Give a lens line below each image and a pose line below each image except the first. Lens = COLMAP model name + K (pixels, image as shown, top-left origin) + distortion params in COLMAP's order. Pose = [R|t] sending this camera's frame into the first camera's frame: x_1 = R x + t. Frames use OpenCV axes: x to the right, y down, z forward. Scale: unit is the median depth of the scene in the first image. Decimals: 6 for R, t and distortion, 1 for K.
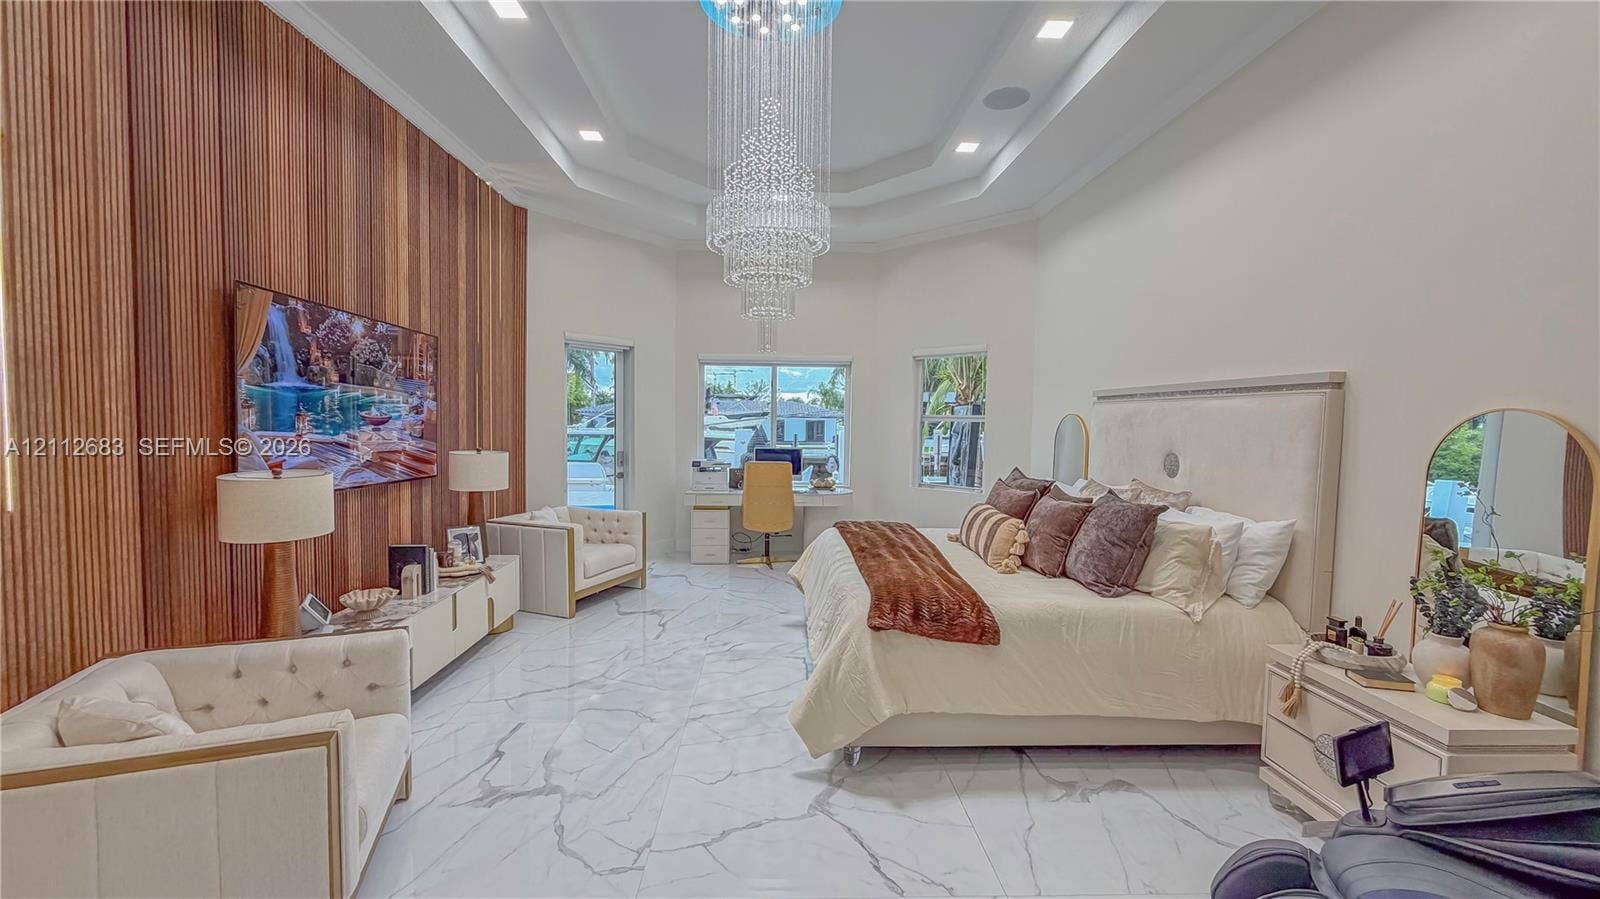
lens RADIAL K [[639.9, 0, 798.0], [0, 639.9, 451.6], [0, 0, 1]] dist [-0.000352, 0.000213]
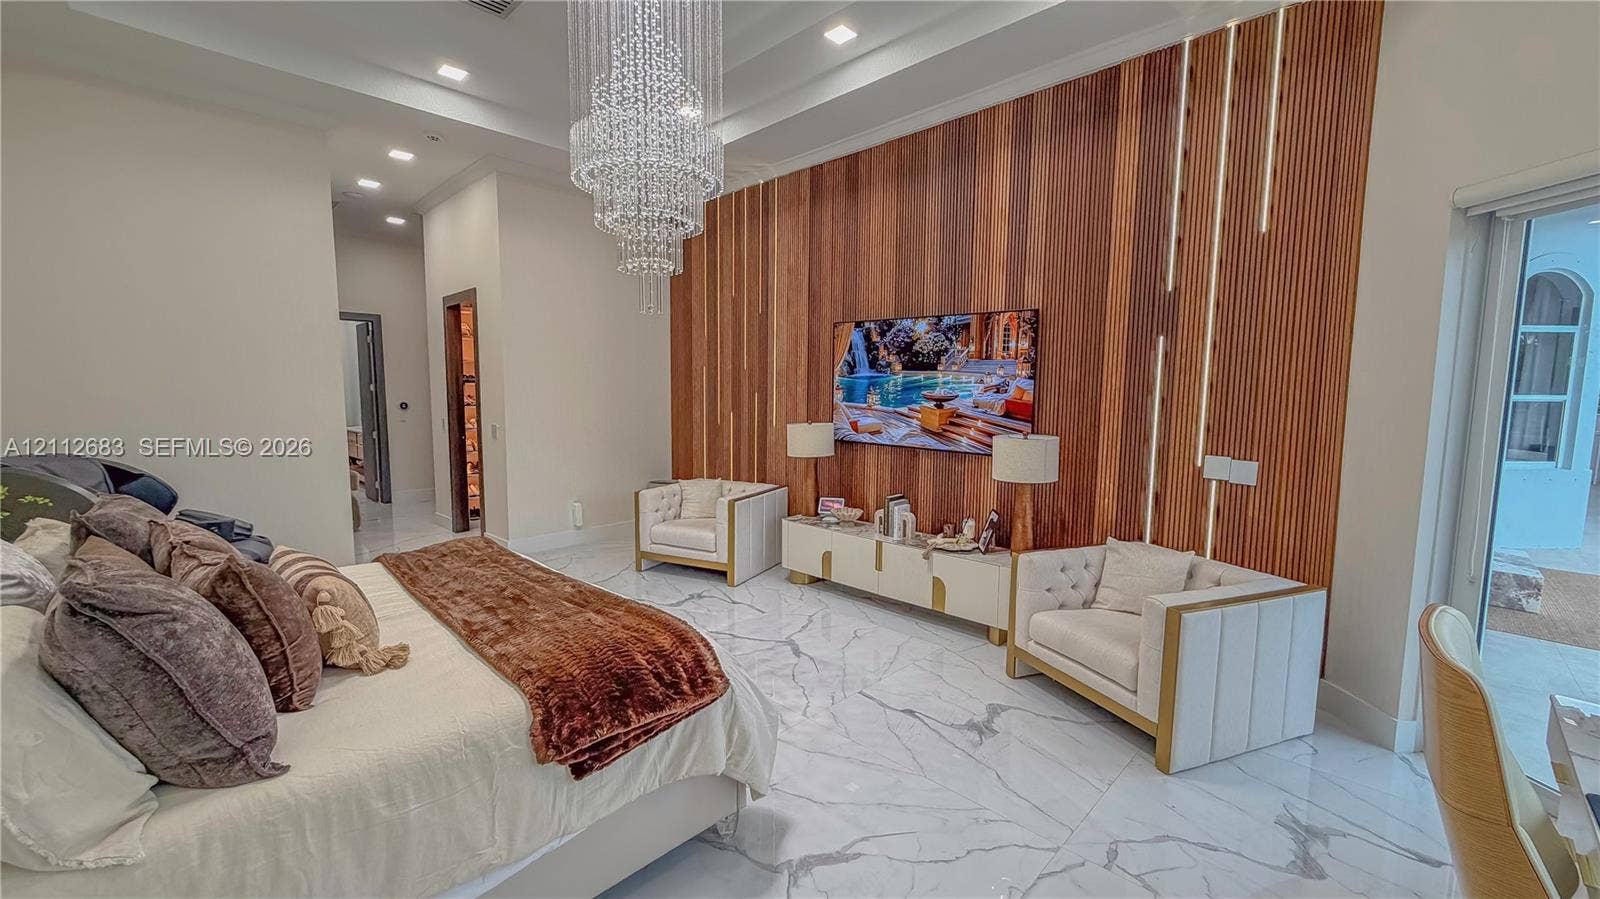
lens RADIAL K [[635.0, 0, 797.5], [0, 635.0, 451.8], [0, 0, 1]] dist [0.000571, 0.000693]
pose [[-0.727498, 0.048283, -0.684409, 0.400479], [-0.051590, 0.990847, 0.124739, -0.089323], [0.684167, 0.126056, -0.718349, 1.794846]]
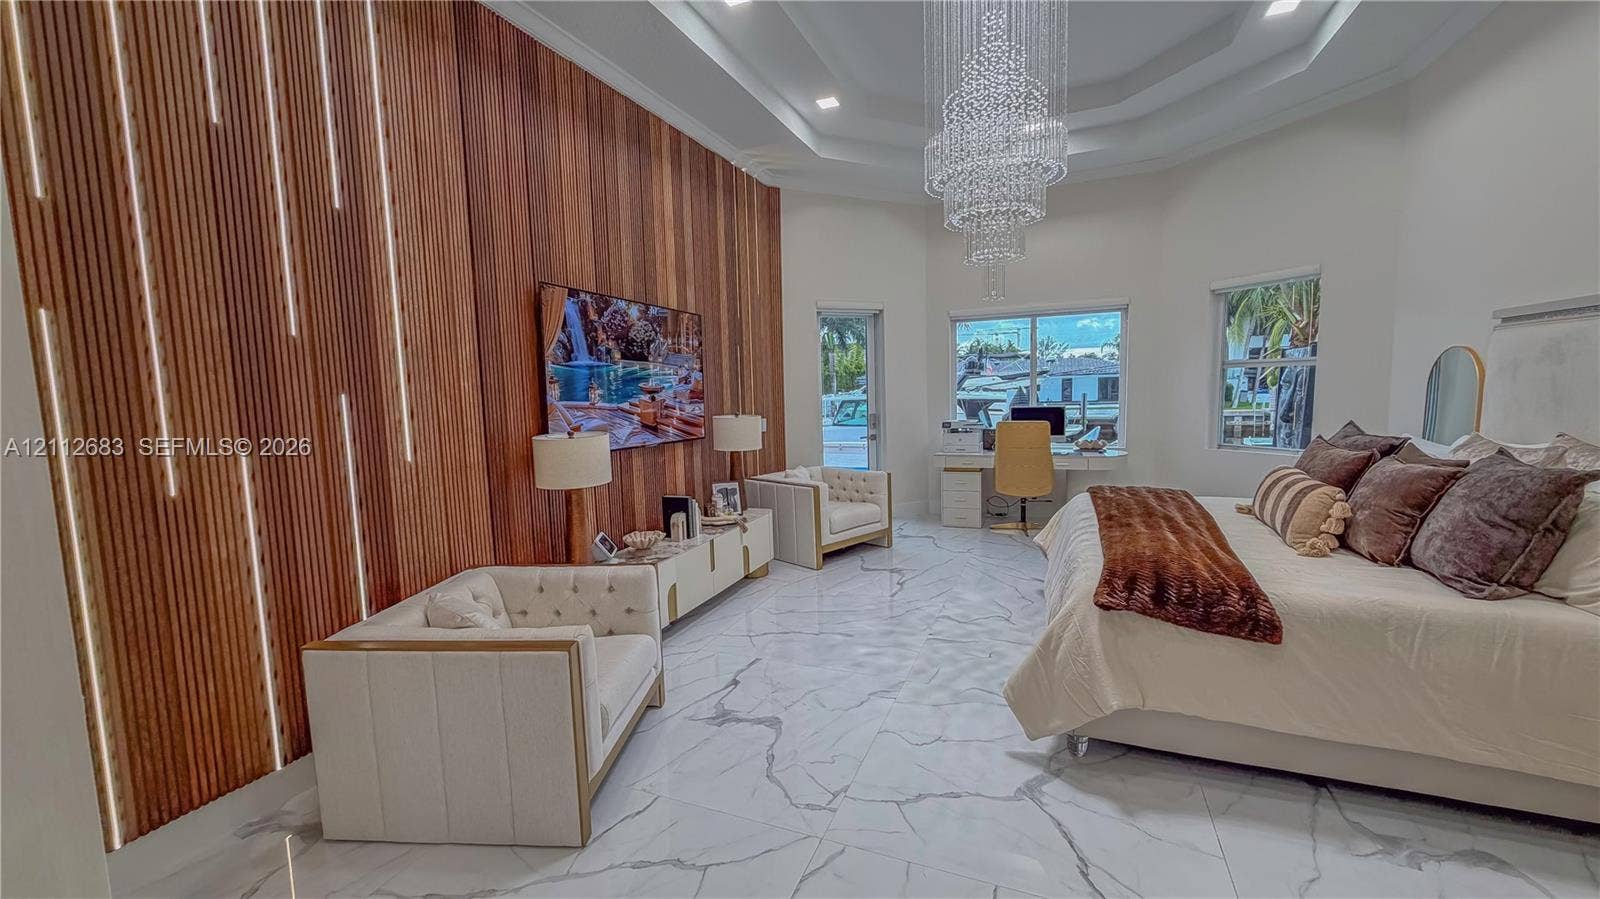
lens RADIAL K [[635.0, 0, 797.5], [0, 635.0, 451.8], [0, 0, 1]] dist [0.000571, 0.000693]
pose [[0.907498, 0.001727, -0.420054, 0.081427], [0.021886, 0.998439, 0.051387, 0.010635], [0.419487, -0.055827, 0.906043, 0.046493]]
